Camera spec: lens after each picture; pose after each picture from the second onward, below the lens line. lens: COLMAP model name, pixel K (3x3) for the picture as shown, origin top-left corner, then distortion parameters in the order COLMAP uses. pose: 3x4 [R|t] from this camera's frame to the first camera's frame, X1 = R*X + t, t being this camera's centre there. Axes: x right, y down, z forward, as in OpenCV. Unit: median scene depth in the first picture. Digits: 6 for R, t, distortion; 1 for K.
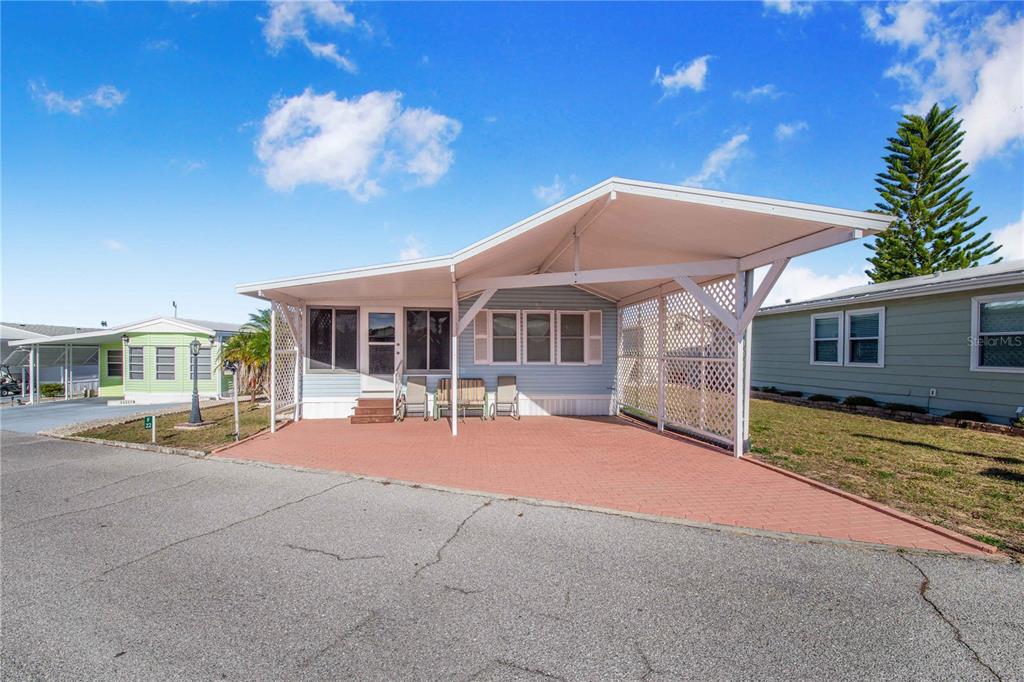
lens RADIAL K [[410.7, 0, 504.8], [0, 410.7, 358.5], [0, 0, 1]] dist [-0.000617, -0.000193]
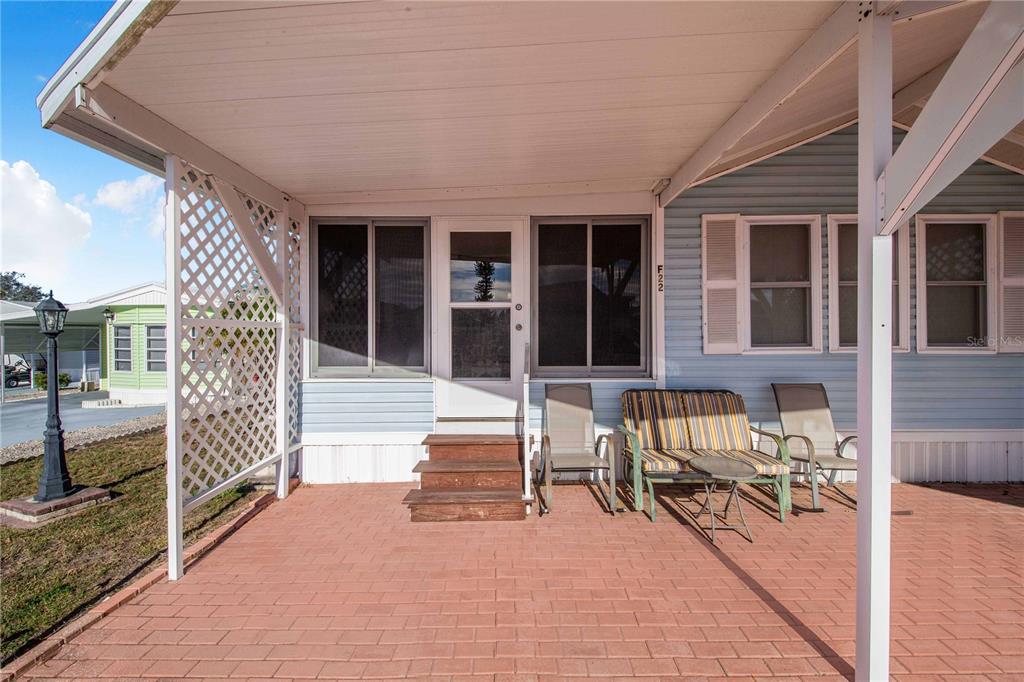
lens RADIAL K [[410.7, 0, 512.3], [0, 410.7, 338.2], [0, 0, 1]] dist [-0.000617, -0.000193]
pose [[0.993251, -0.007558, -0.115738, -0.217975], [0.007613, 0.999971, 0.000034, -0.002129], [0.115734, -0.000915, 0.993280, 0.582140]]
